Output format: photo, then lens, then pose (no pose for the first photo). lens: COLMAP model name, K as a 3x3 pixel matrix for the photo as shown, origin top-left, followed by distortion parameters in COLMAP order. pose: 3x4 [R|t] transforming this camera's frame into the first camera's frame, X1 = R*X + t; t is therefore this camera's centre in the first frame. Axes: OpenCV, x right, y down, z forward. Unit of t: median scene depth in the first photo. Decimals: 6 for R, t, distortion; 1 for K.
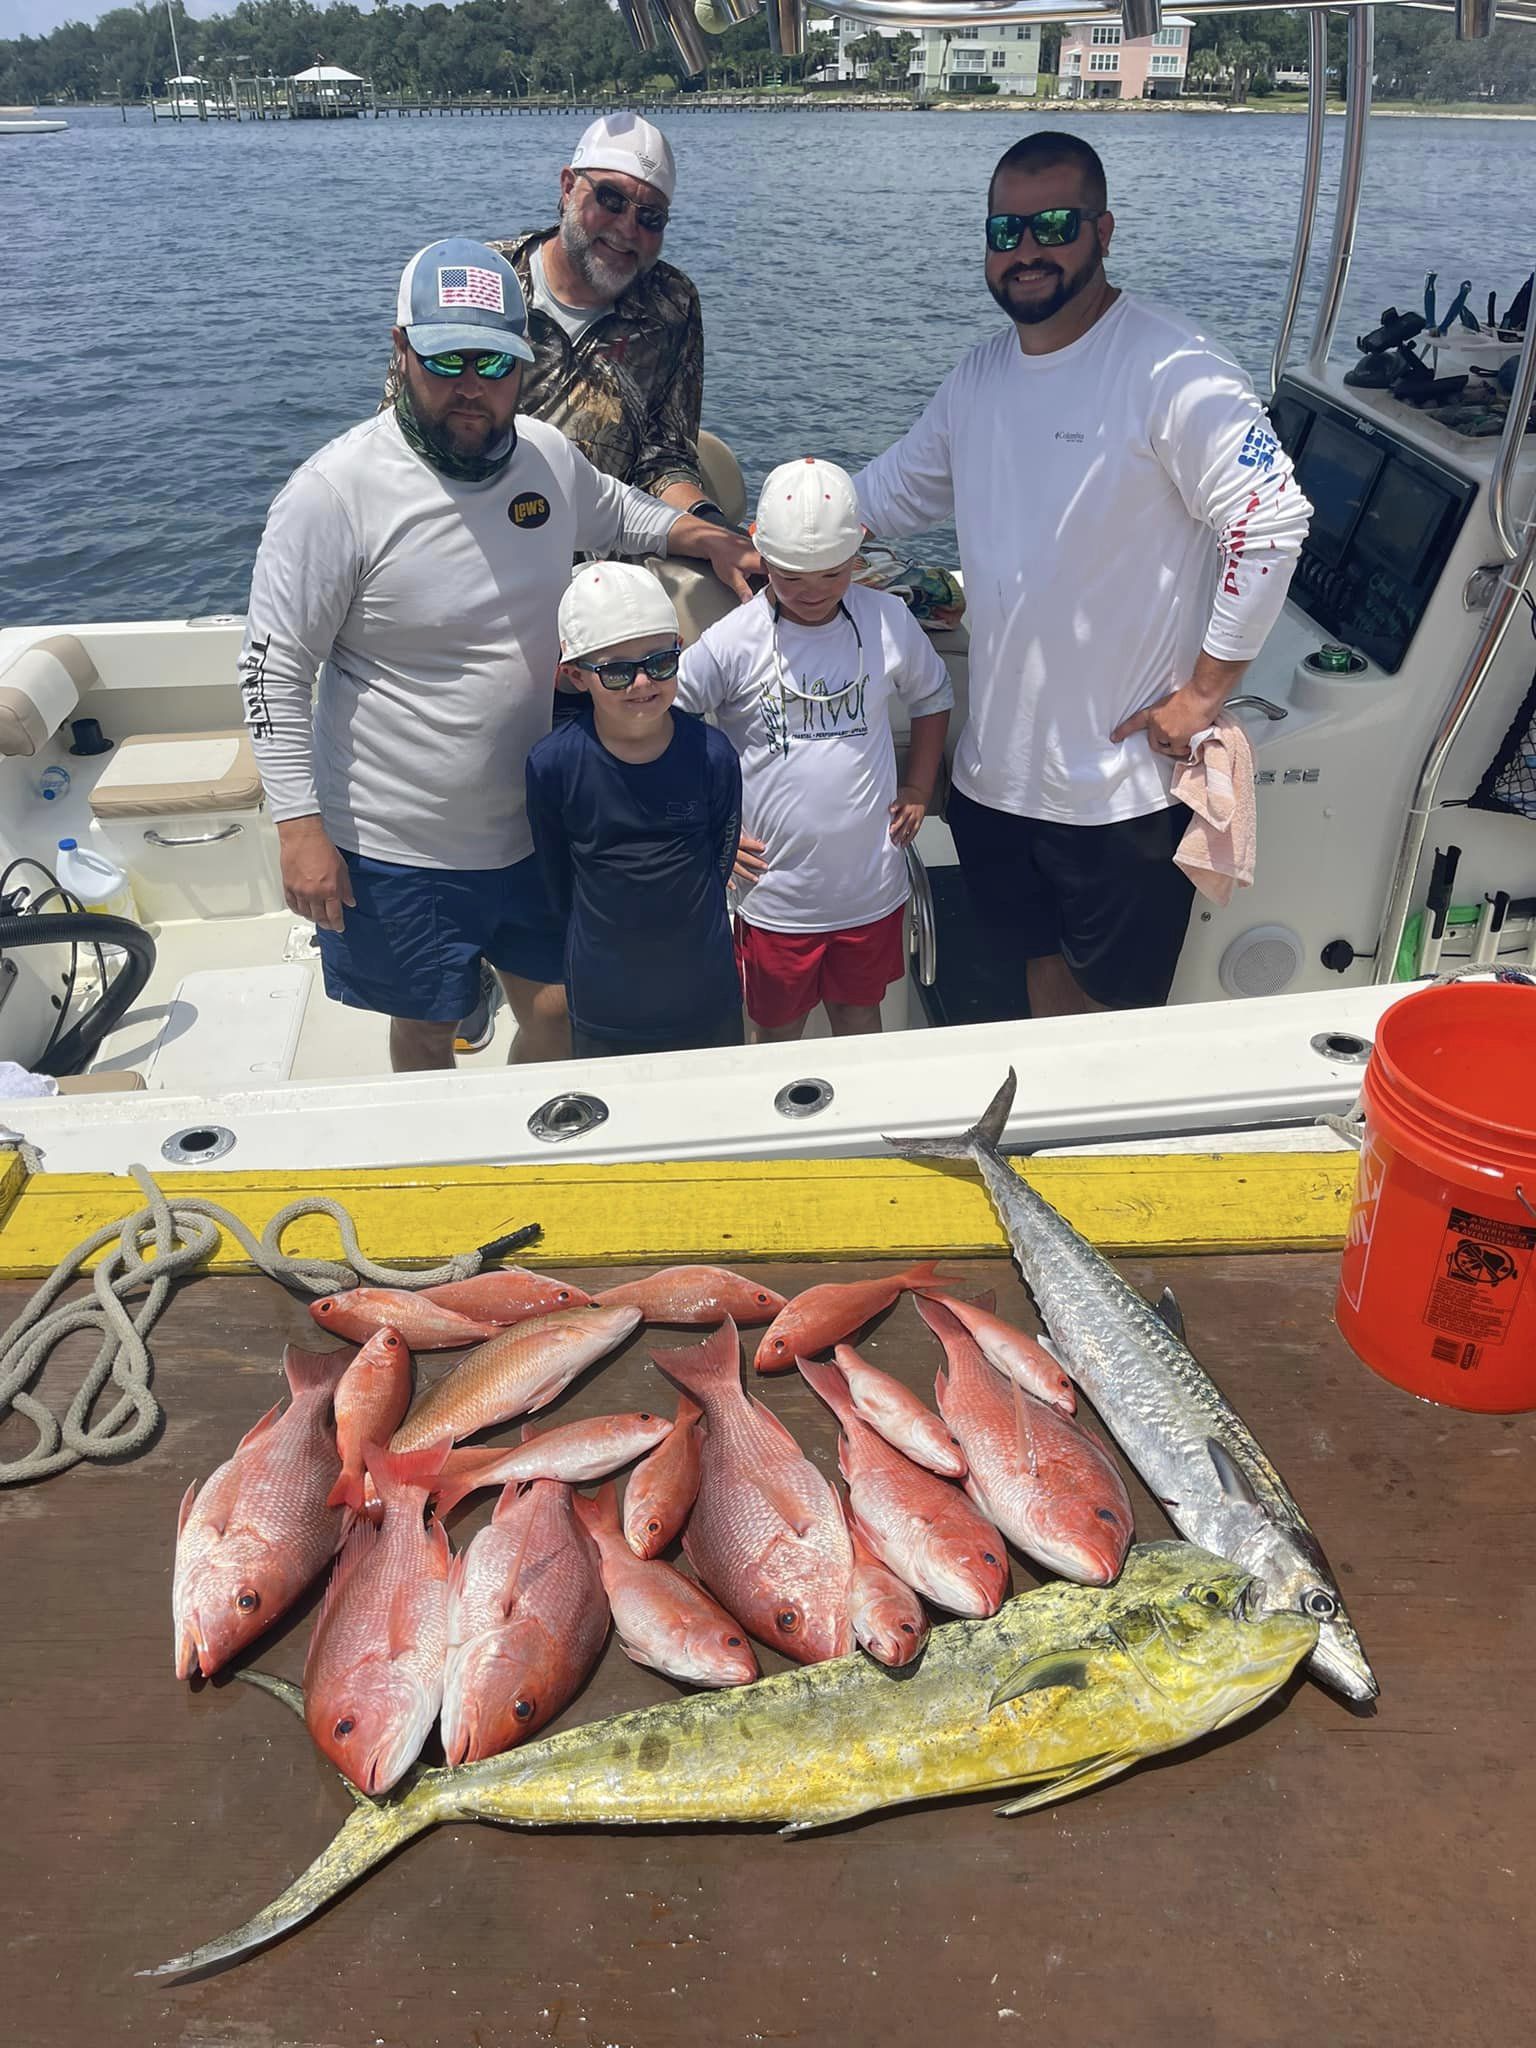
lens RADIAL K [[1559.7, 0, 735.2], [0, 1559.7, 1023.5], [0, 0, 1]] dist [0.067450, -0.102249]
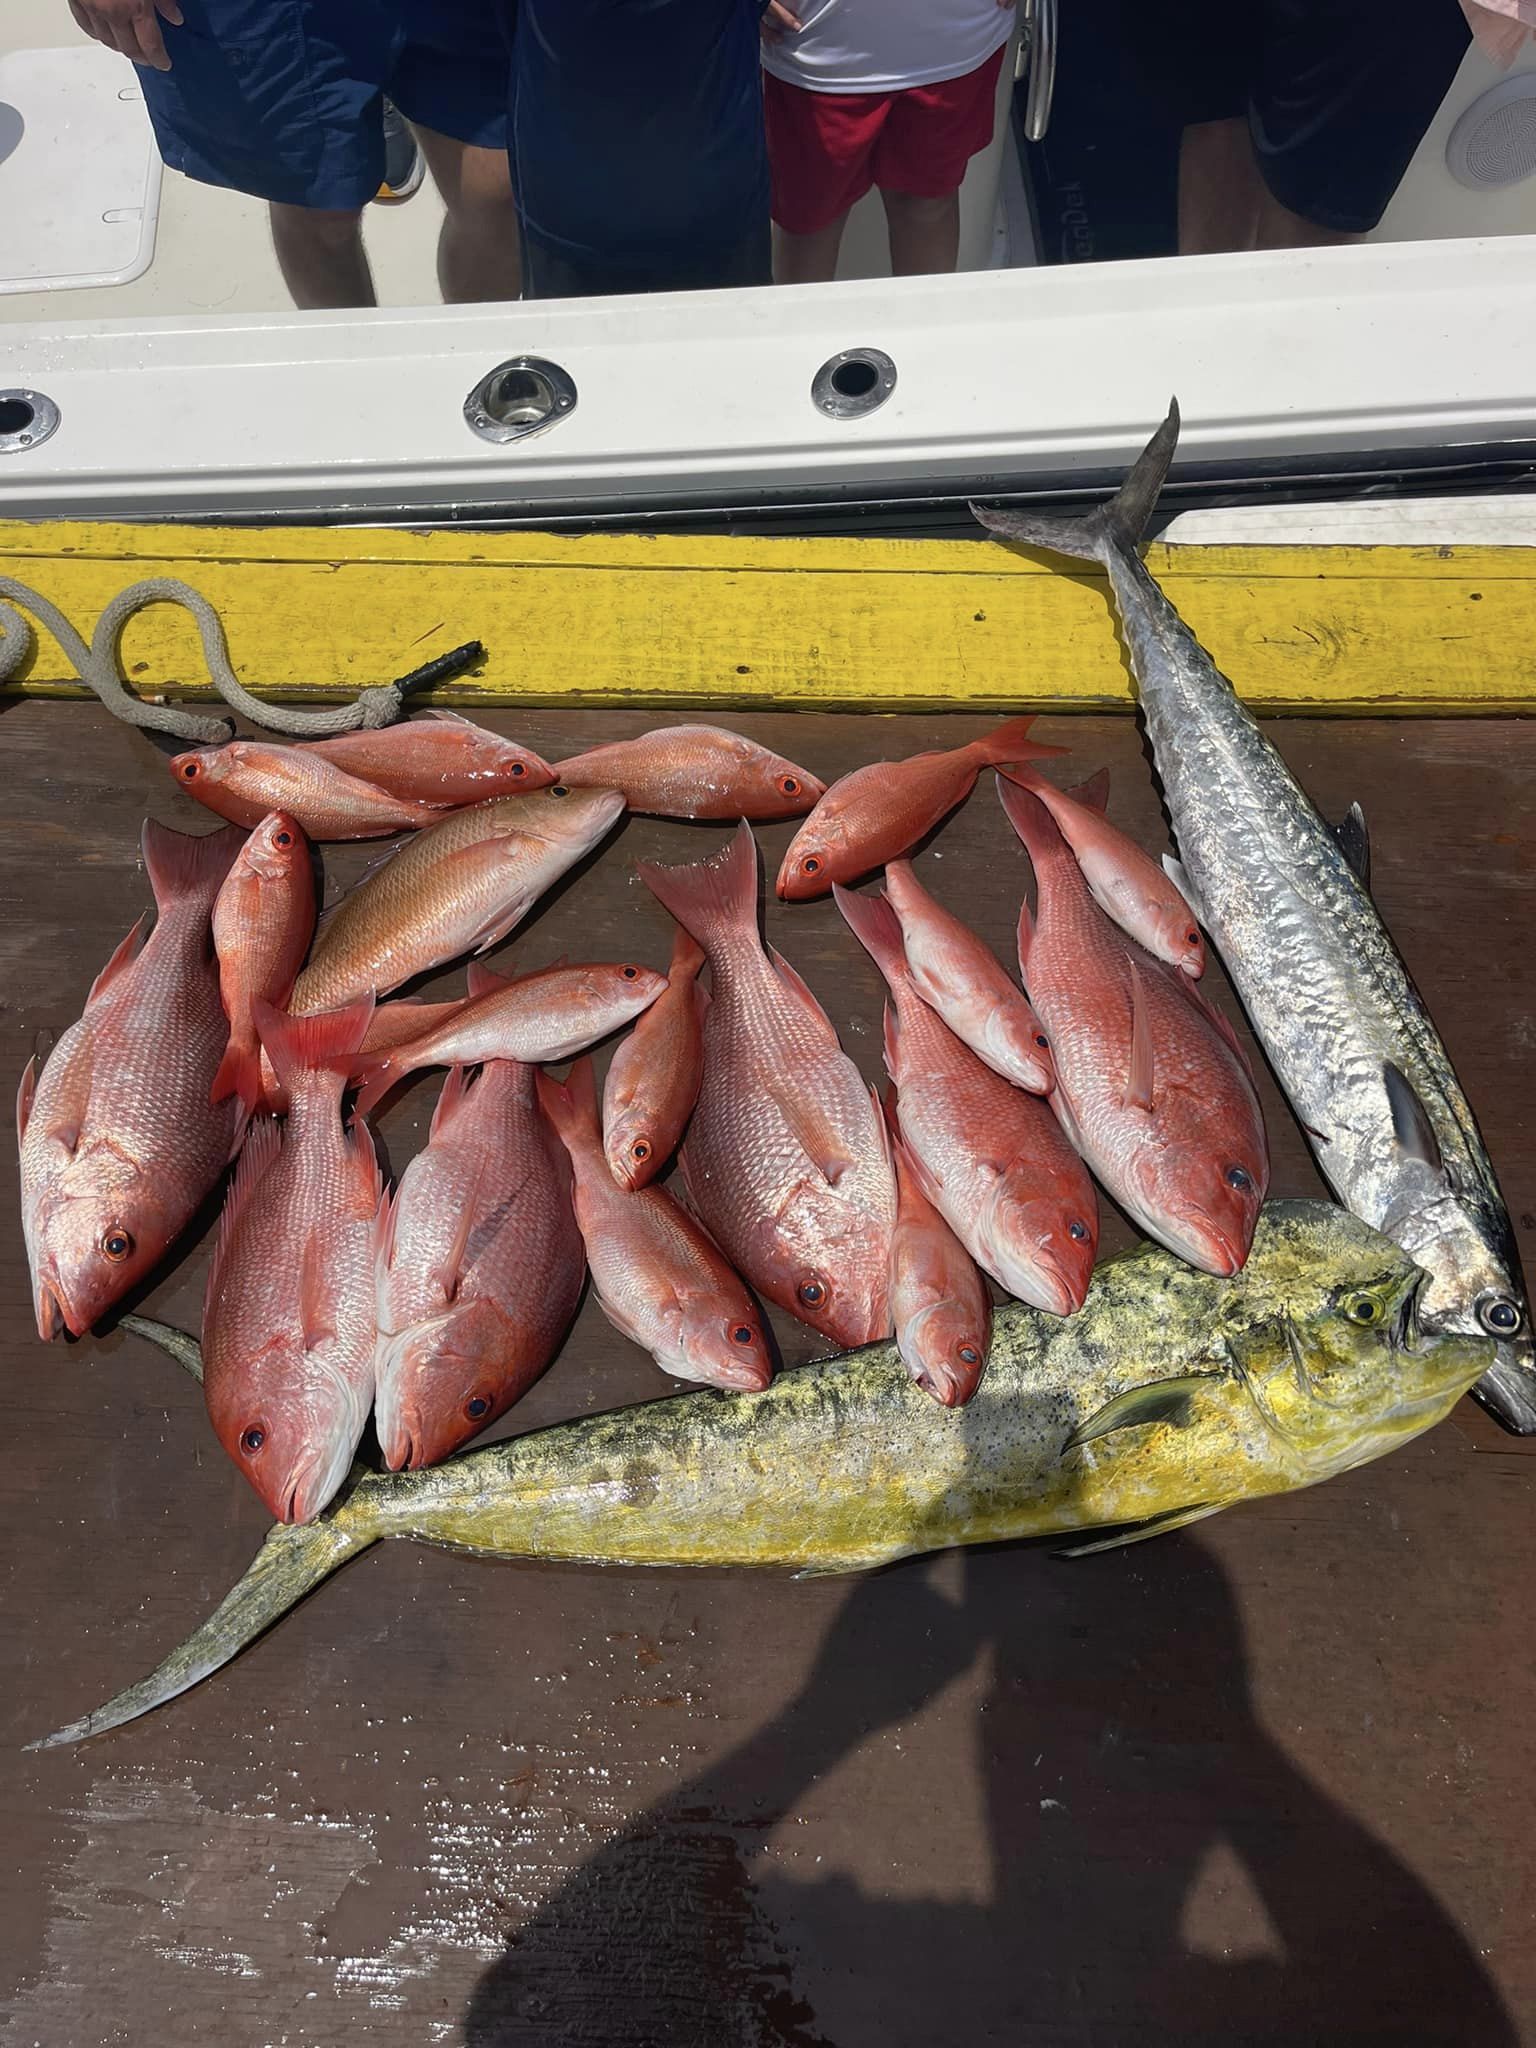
lens RADIAL K [[1559.7, 0, 735.2], [0, 1559.7, 1023.5], [0, 0, 1]] dist [0.067450, -0.102249]
pose [[0.999571, 0.026990, 0.011334, -0.015560], [-0.028823, 0.839827, 0.542089, -0.143578], [0.005112, -0.542183, 0.840245, 0.379783]]
